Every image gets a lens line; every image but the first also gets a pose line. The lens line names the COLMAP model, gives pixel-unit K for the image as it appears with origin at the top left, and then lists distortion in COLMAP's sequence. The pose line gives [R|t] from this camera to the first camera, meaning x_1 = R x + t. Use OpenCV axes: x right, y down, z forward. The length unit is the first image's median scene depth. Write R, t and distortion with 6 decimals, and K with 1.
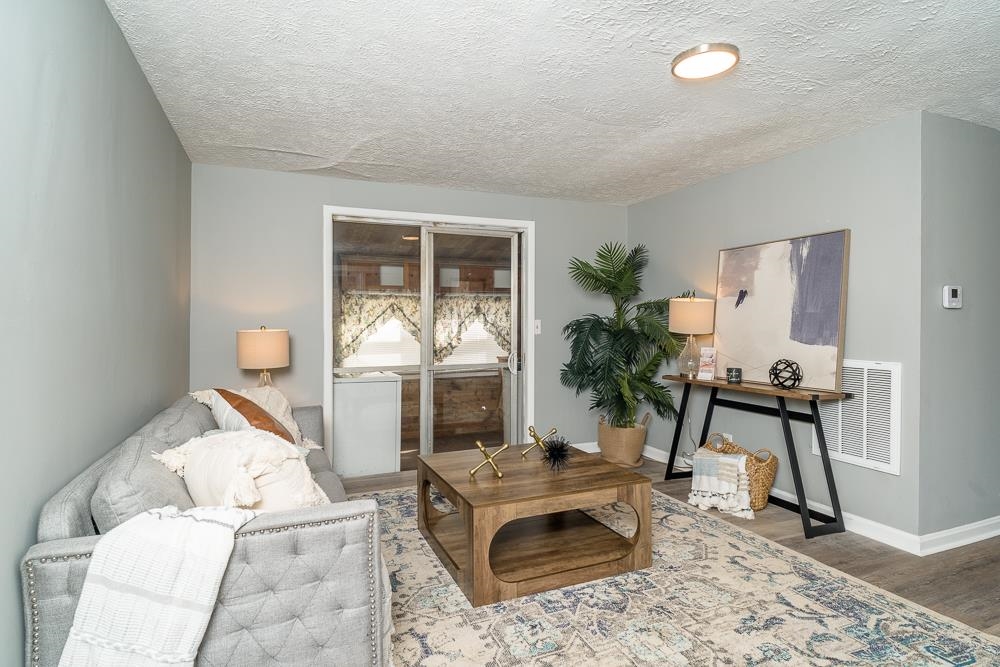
lens RADIAL K [[521.1, 0, 503.6], [0, 521.1, 330.1], [0, 0, 1]] dist [-0.004751, -0.001207]
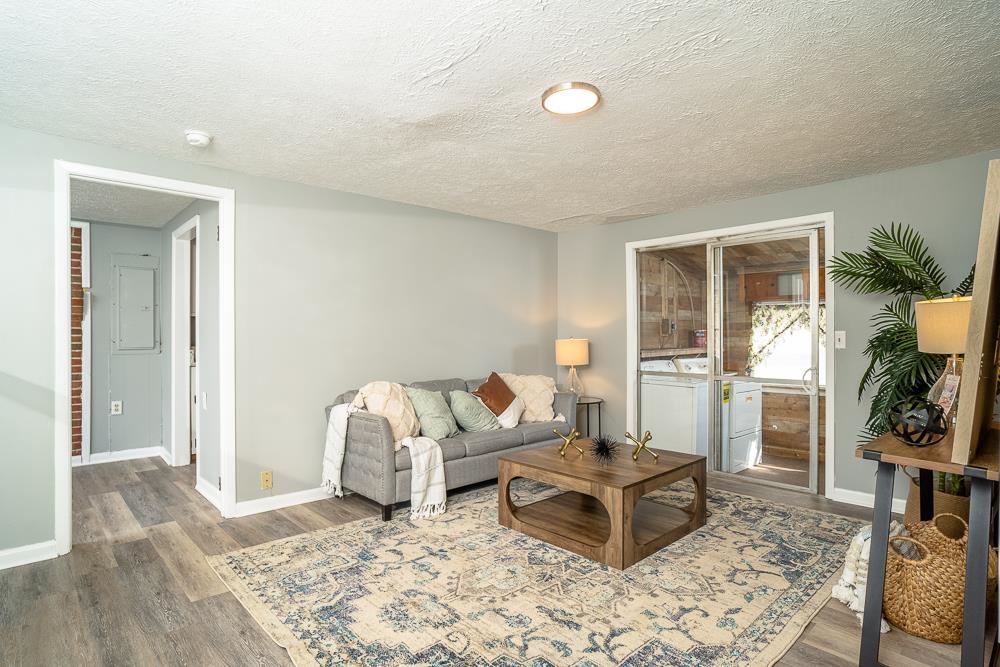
lens RADIAL K [[521.1, 0, 505.8], [0, 521.1, 334.5], [0, 0, 1]] dist [-0.004751, -0.001207]
pose [[0.360439, 0.003485, -0.932776, 1.005657], [-0.011844, 0.999930, -0.000841, -0.011578], [0.932708, 0.011351, 0.360455, 0.346301]]
